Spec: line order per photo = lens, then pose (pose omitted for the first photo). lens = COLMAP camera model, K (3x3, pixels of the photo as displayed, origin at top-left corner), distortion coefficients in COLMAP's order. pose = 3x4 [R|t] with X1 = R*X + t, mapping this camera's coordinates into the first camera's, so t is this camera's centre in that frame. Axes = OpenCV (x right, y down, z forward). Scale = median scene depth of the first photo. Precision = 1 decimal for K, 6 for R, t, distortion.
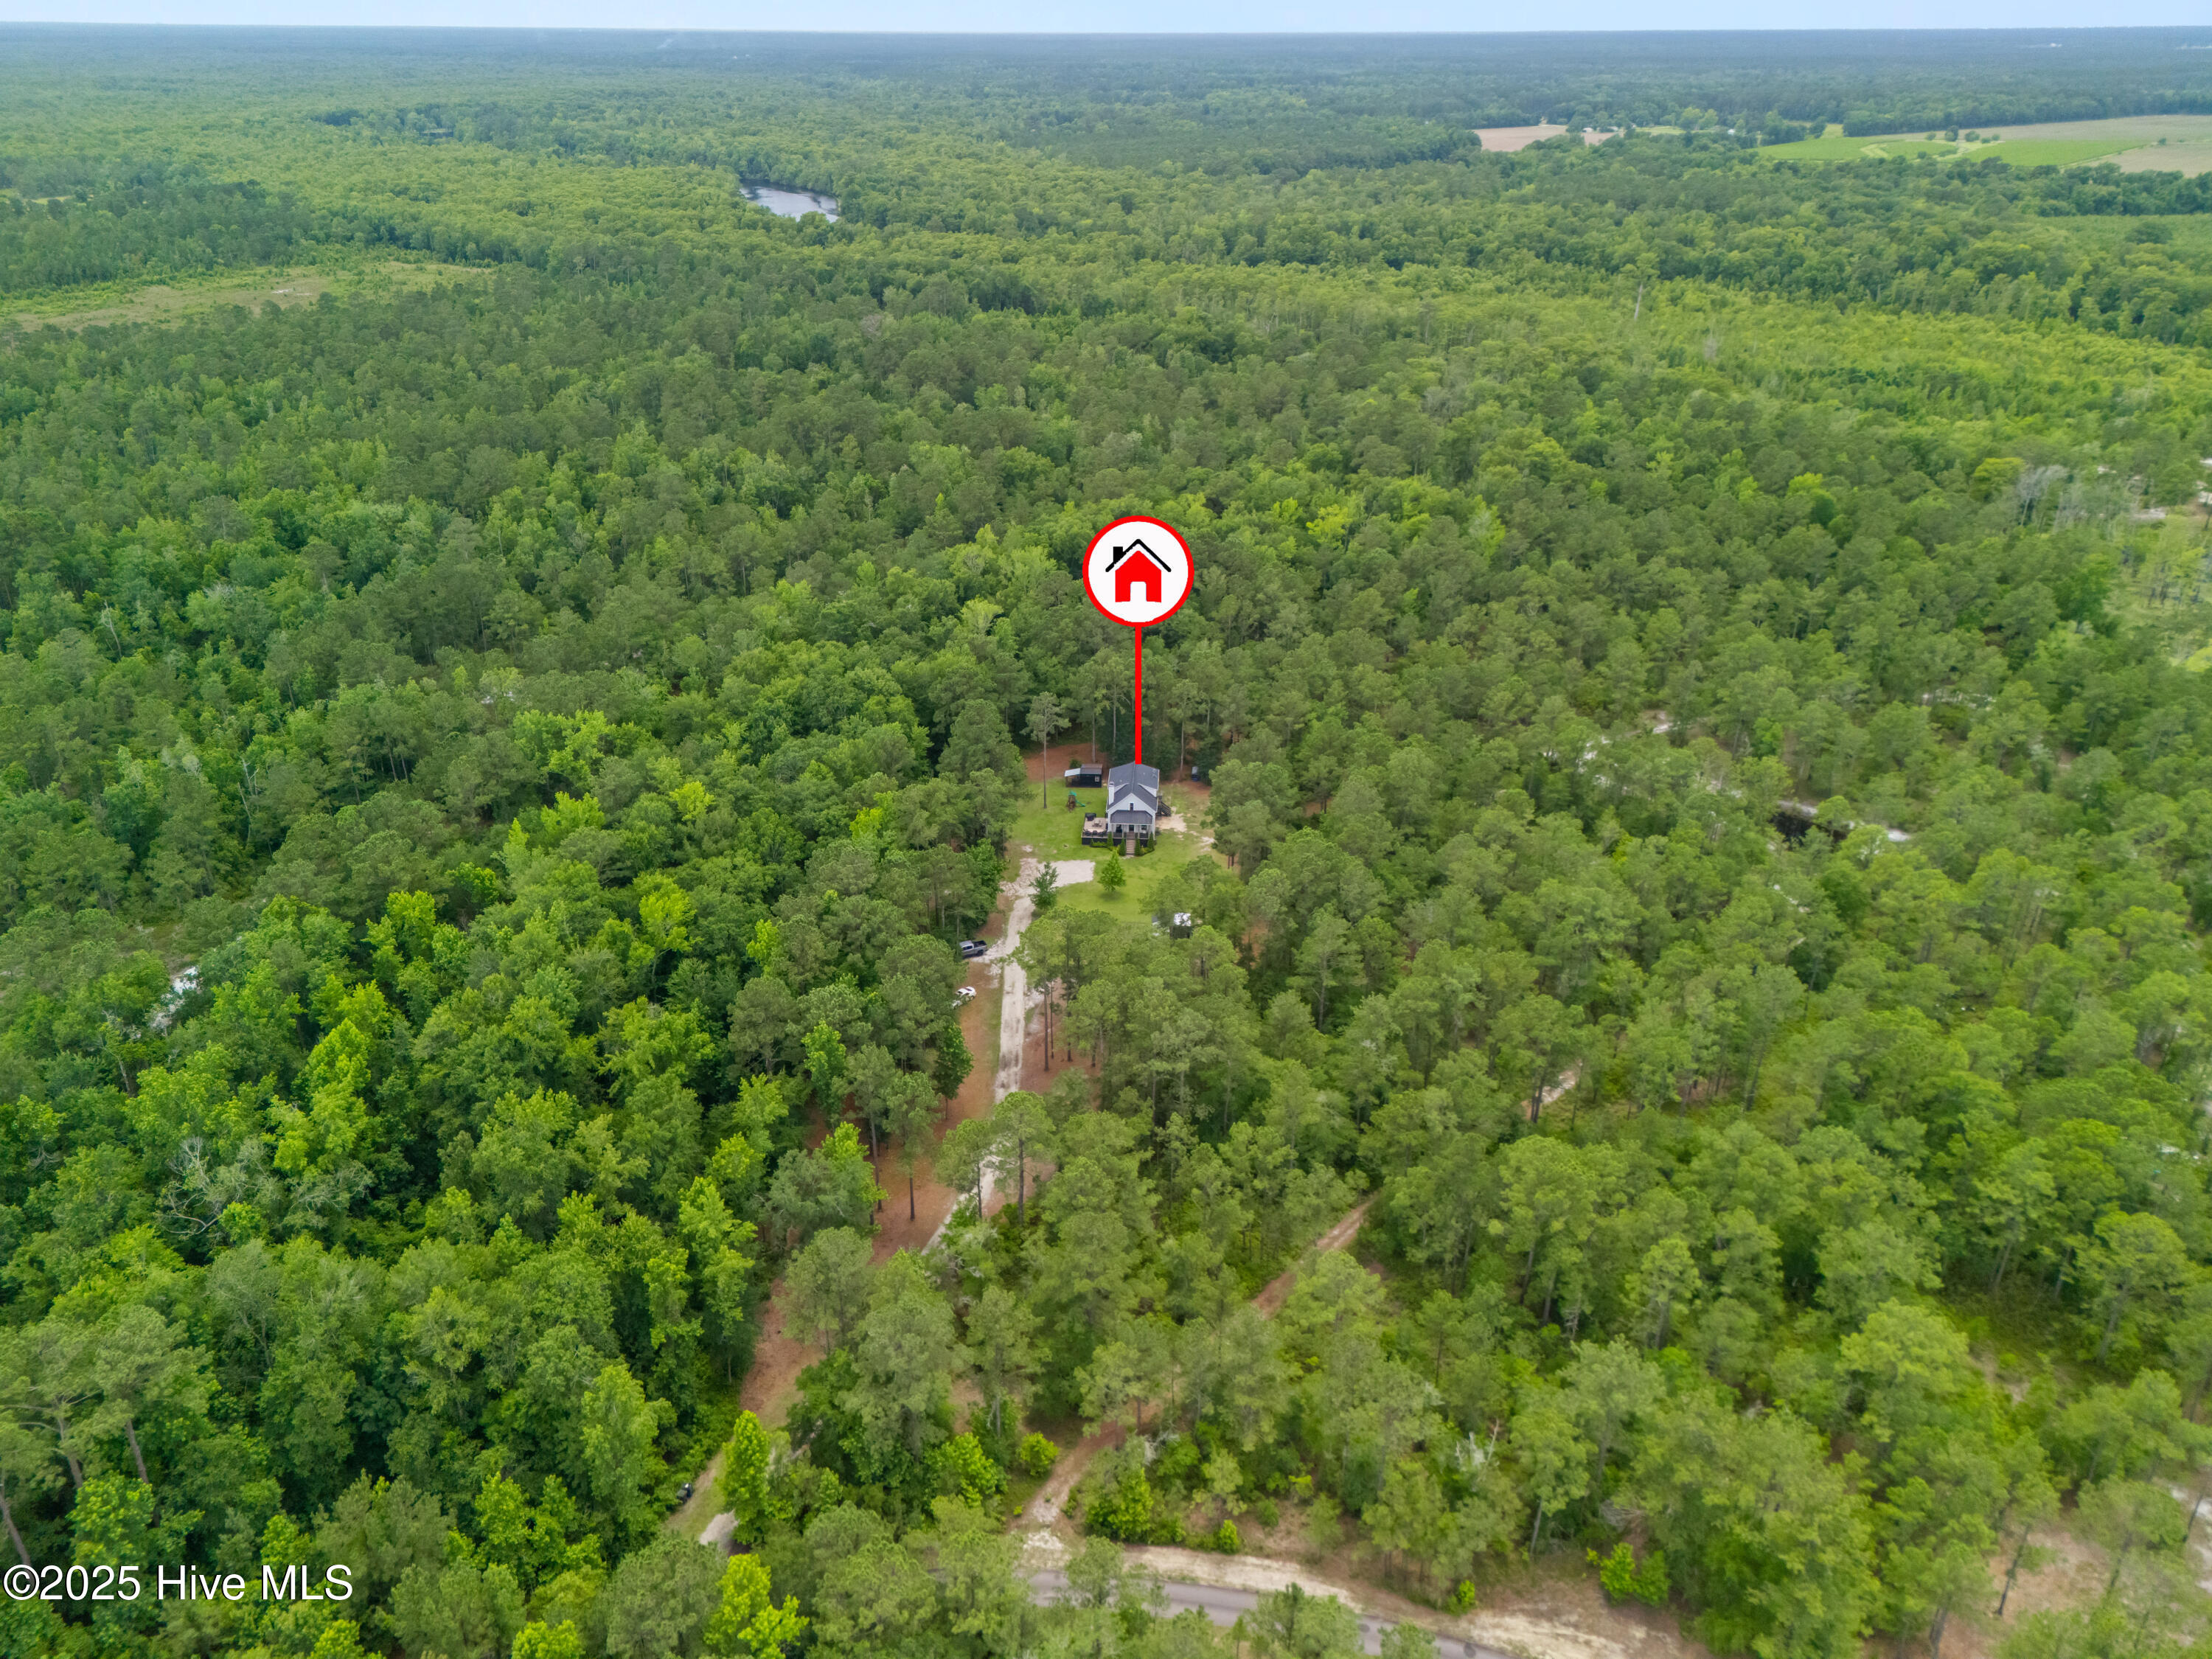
lens RADIAL K [[1636.0, 0, 1091.2], [0, 1636.0, 833.0], [0, 0, 1]] dist [0.112407, -0.106902]
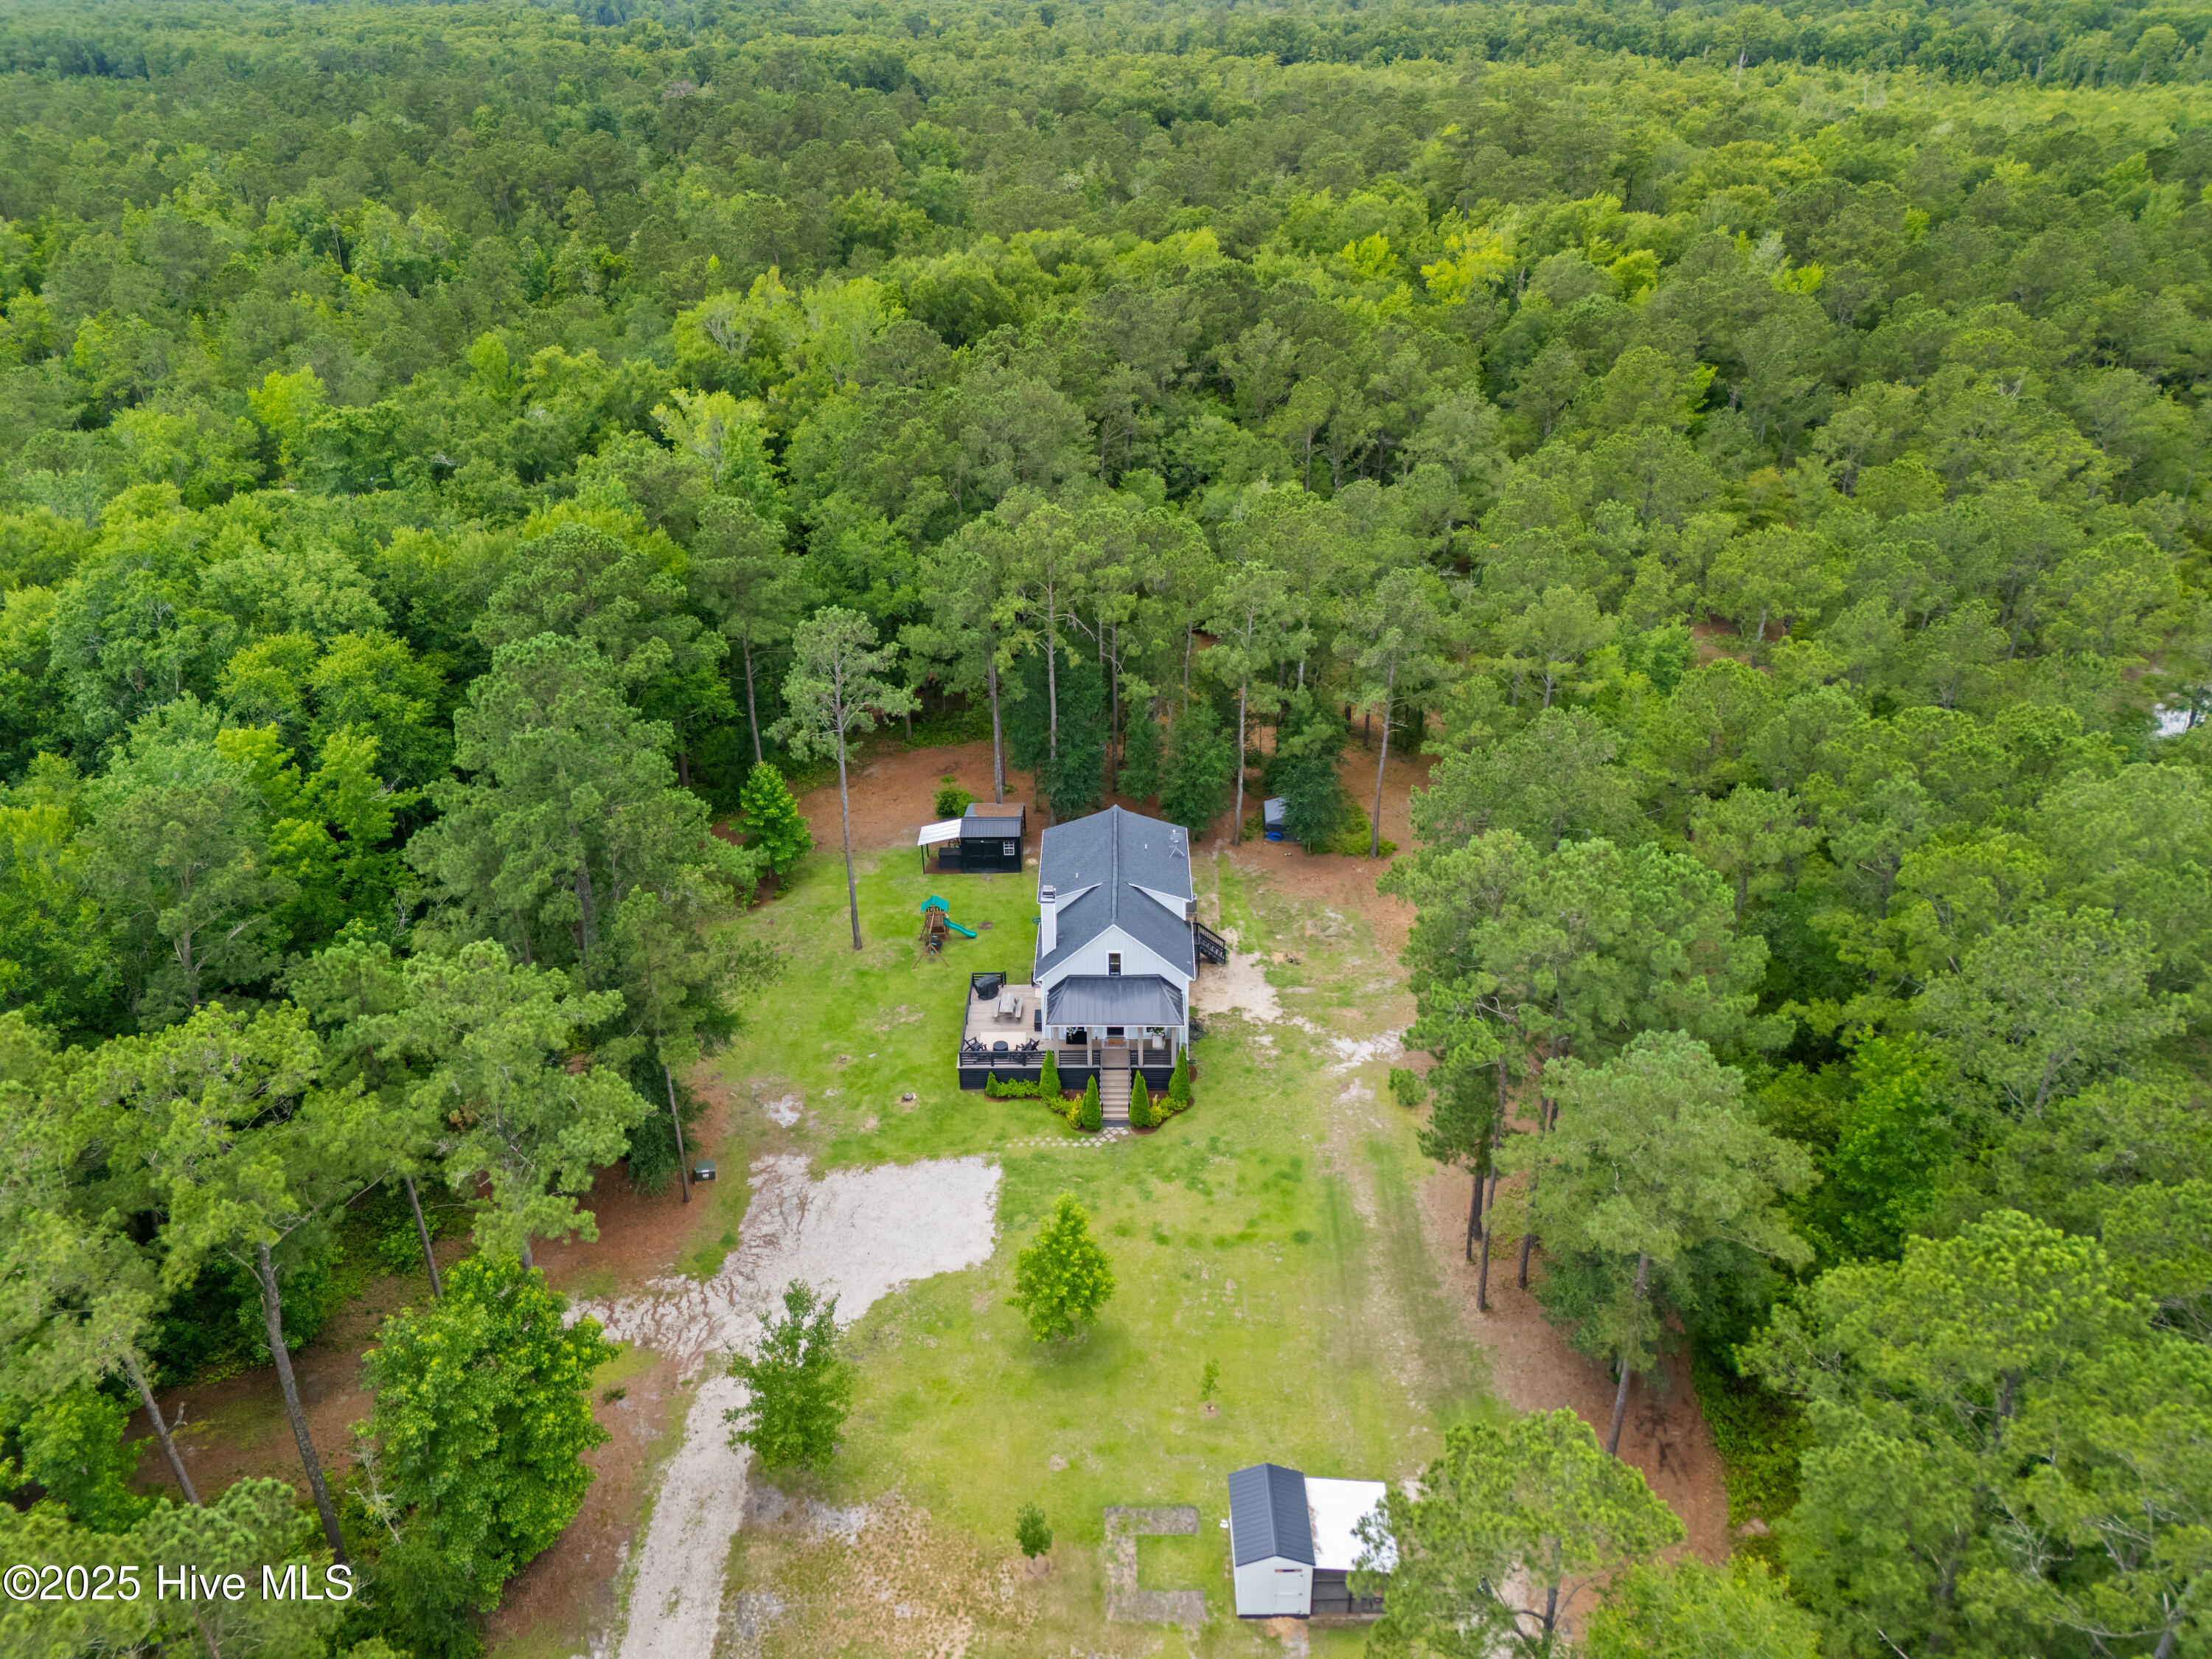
lens RADIAL K [[1645.7, 0, 1096.2], [0, 1645.7, 819.6], [0, 0, 1]] dist [0.181988, -0.181086]
pose [[0.998794, -0.034329, 0.035087, 0.010435], [0.033357, 0.999053, 0.027939, -0.050271], [-0.036013, -0.026735, 0.998994, 0.651932]]
